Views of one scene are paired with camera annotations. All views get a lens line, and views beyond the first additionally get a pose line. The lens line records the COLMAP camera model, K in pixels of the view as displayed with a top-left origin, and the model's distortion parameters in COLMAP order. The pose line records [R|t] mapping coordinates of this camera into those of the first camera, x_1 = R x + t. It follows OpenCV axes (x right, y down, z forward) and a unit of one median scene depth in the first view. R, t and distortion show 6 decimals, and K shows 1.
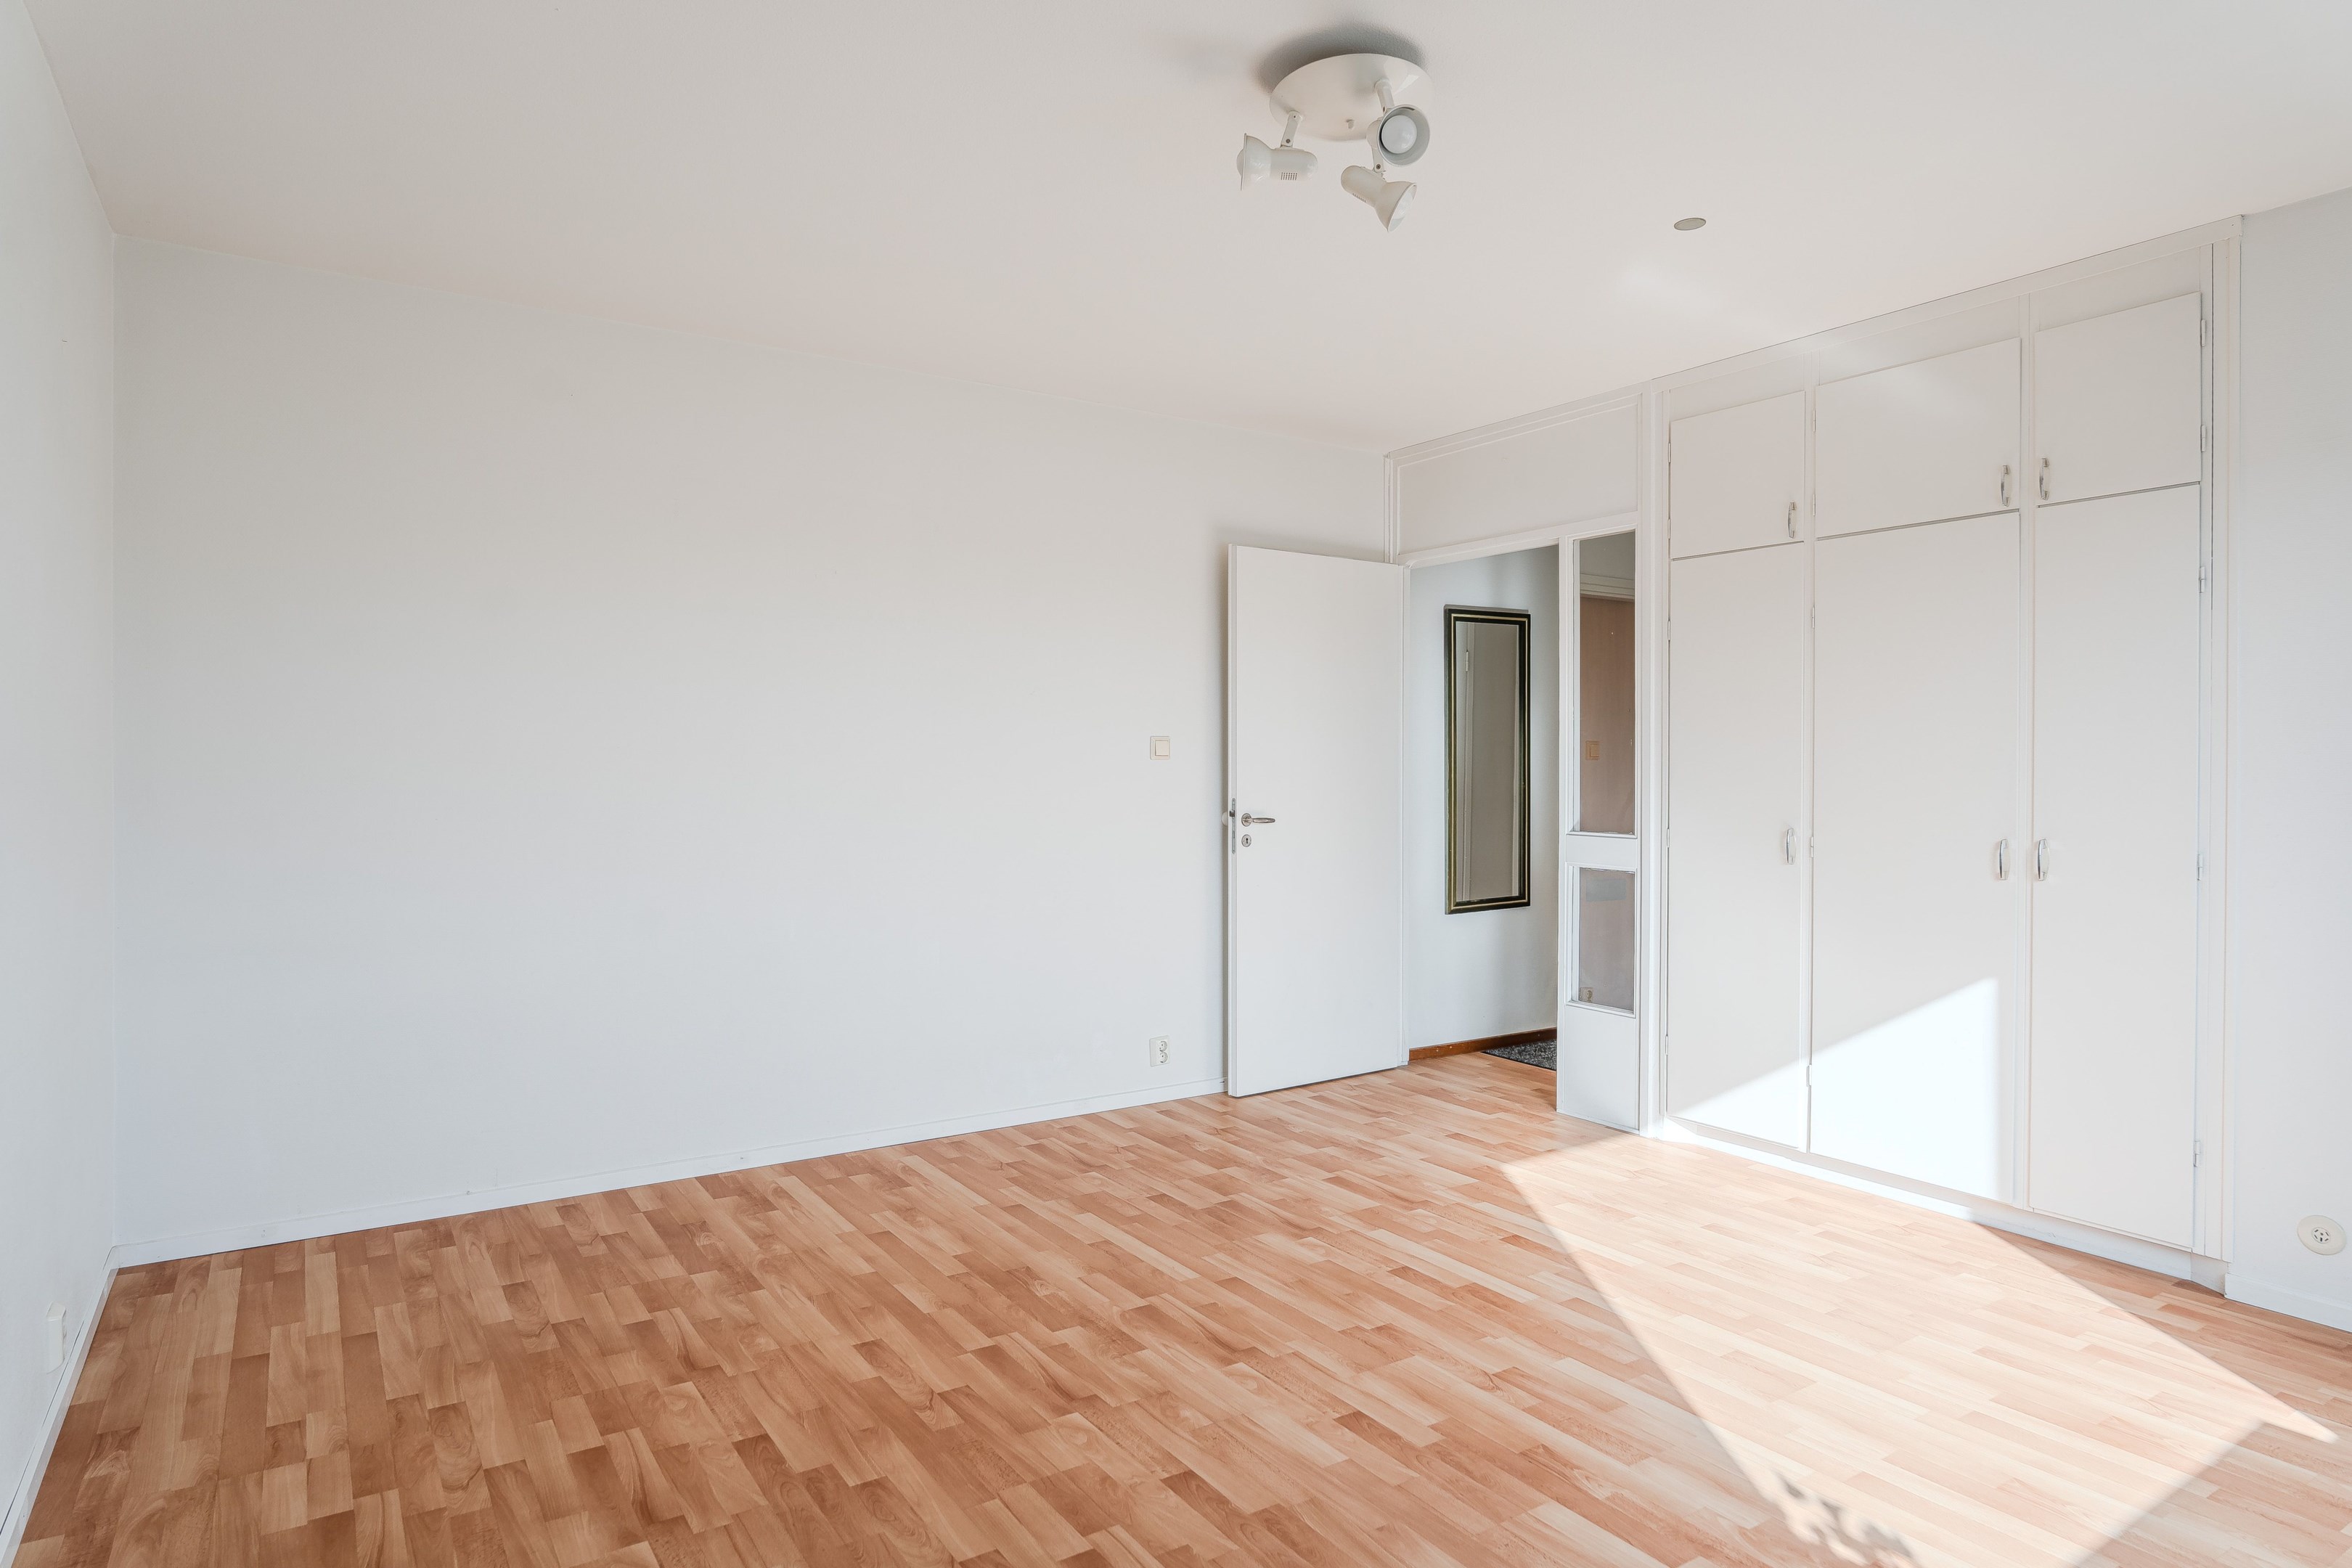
lens RADIAL K [[1324.6, 0, 1160.9], [0, 1324.6, 782.9], [0, 0, 1]] dist [-0.015008, -0.000557]
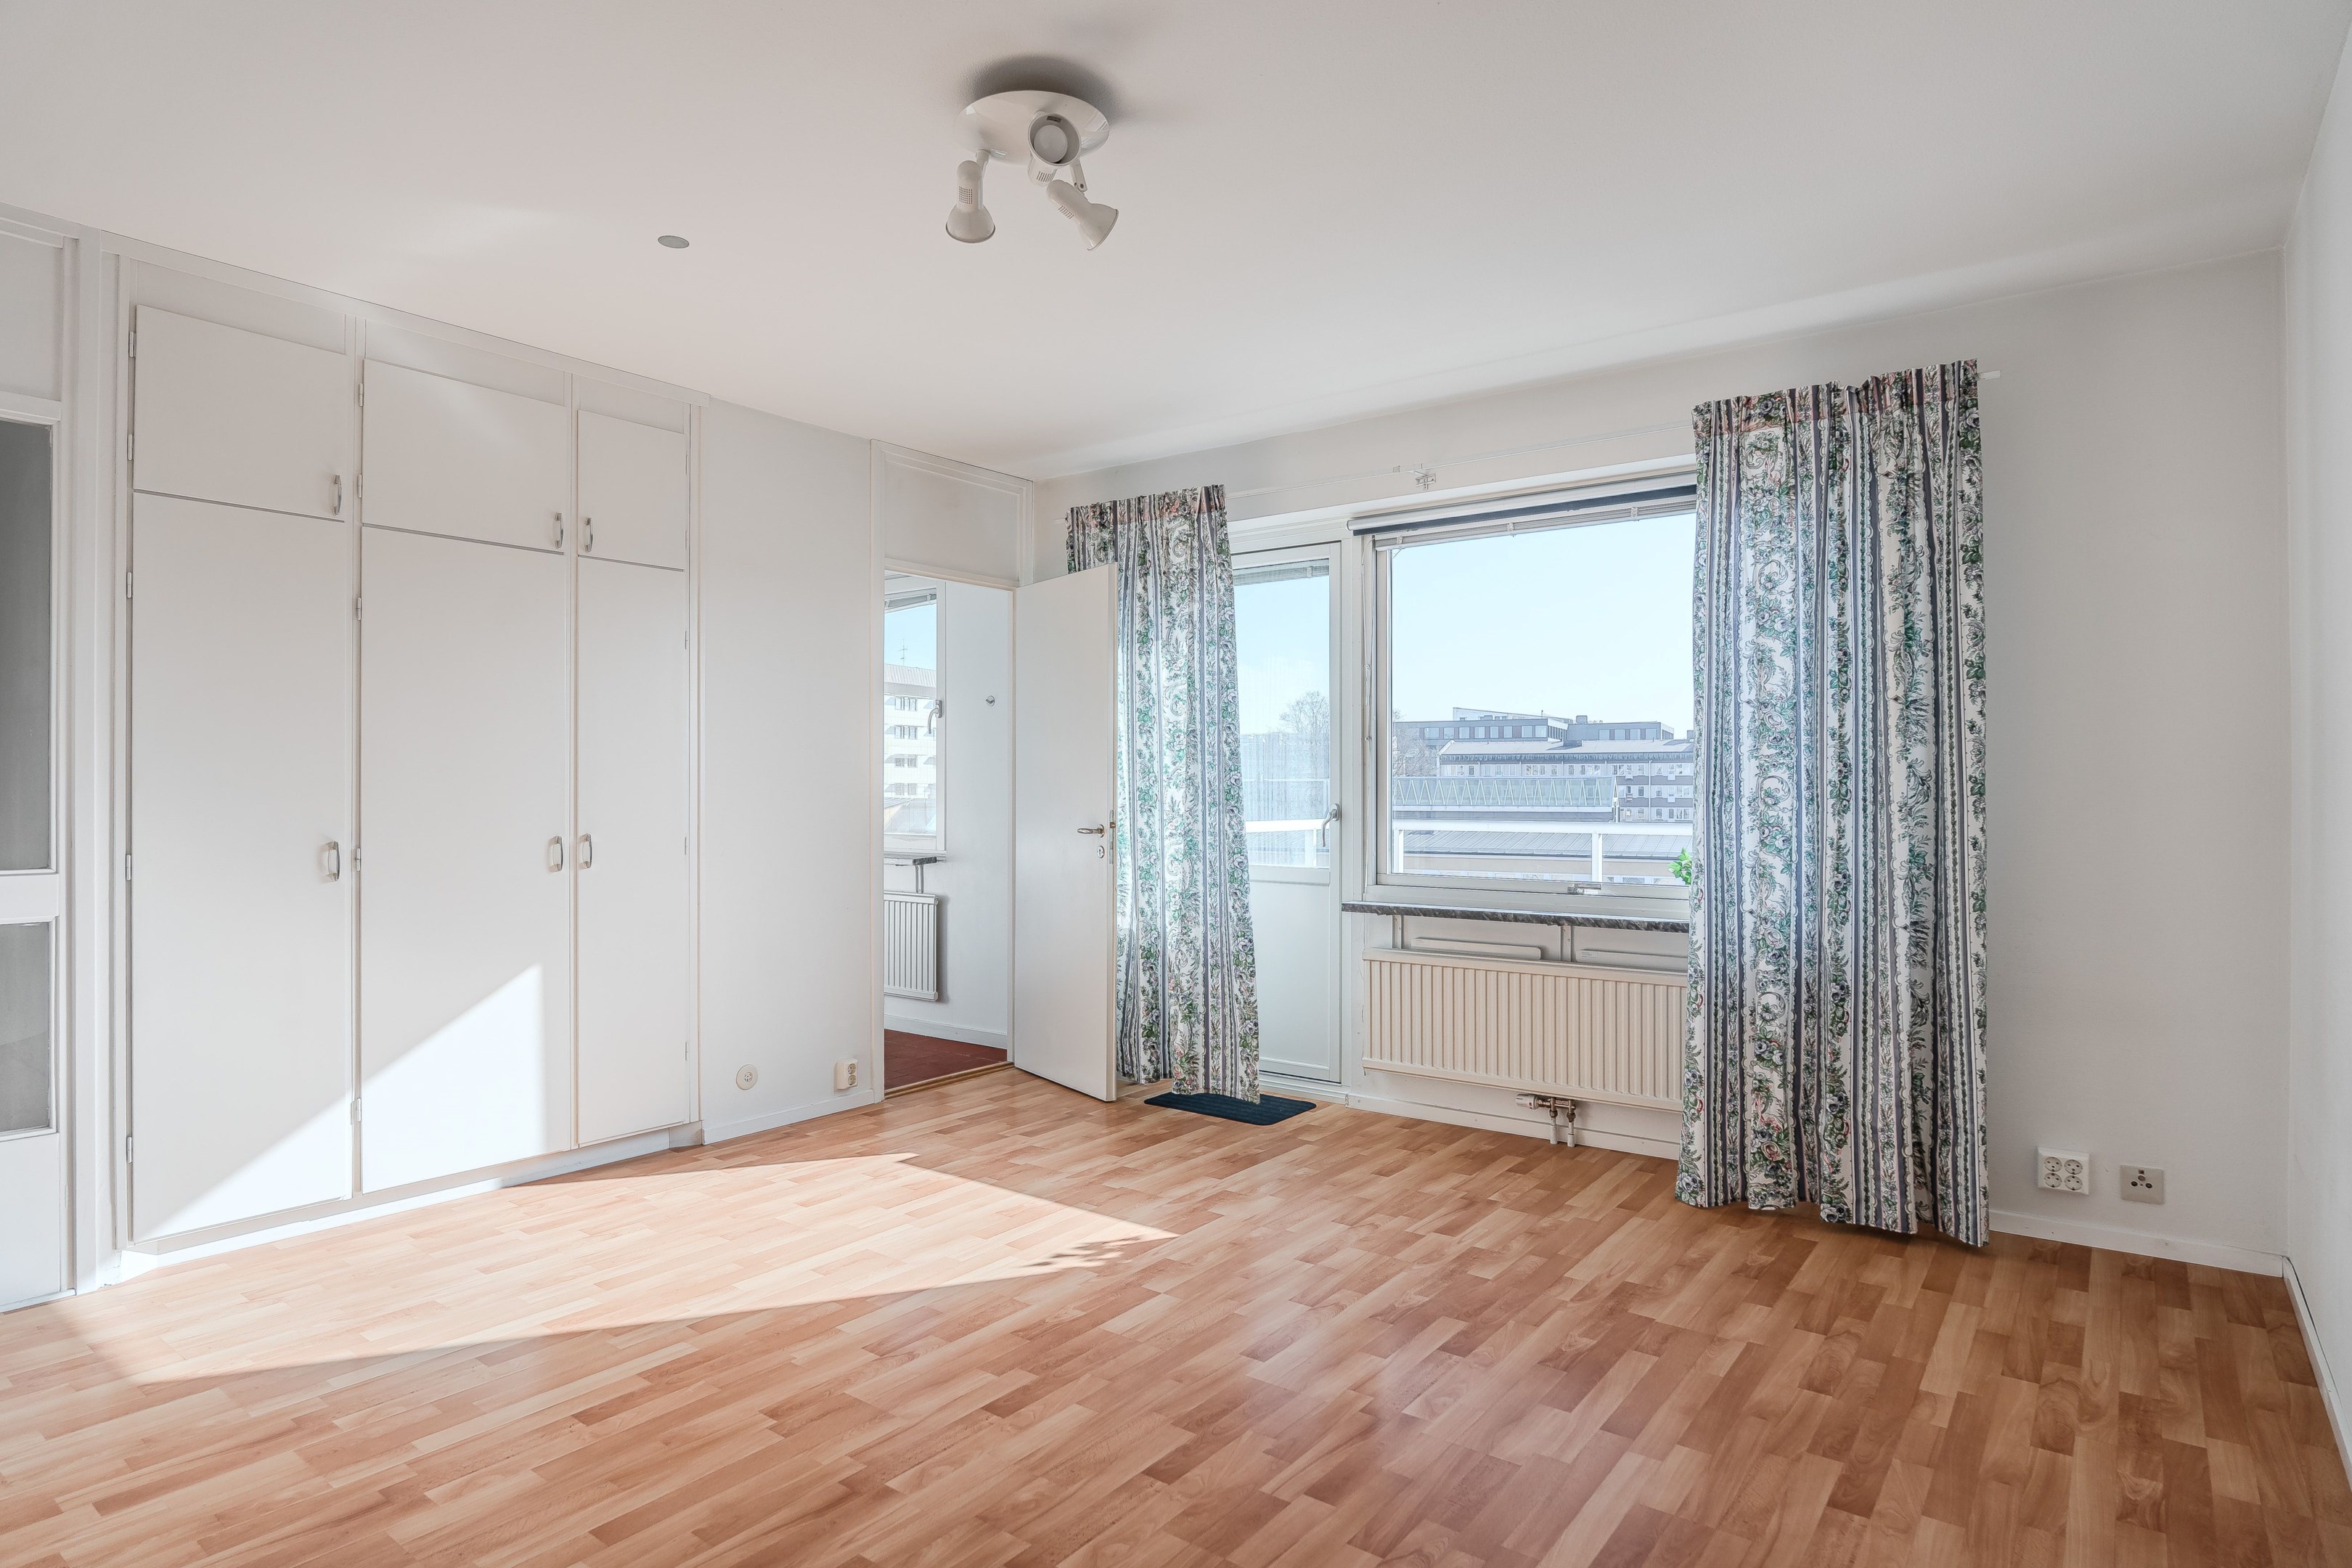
lens RADIAL K [[1324.6, 0, 1160.9], [0, 1324.6, 782.9], [0, 0, 1]] dist [-0.015008, -0.000557]
pose [[-0.331723, -0.002025, 0.943375, -0.592757], [0.009218, 0.999943, 0.005387, -0.004479], [-0.943332, 0.010483, -0.331686, 0.839269]]
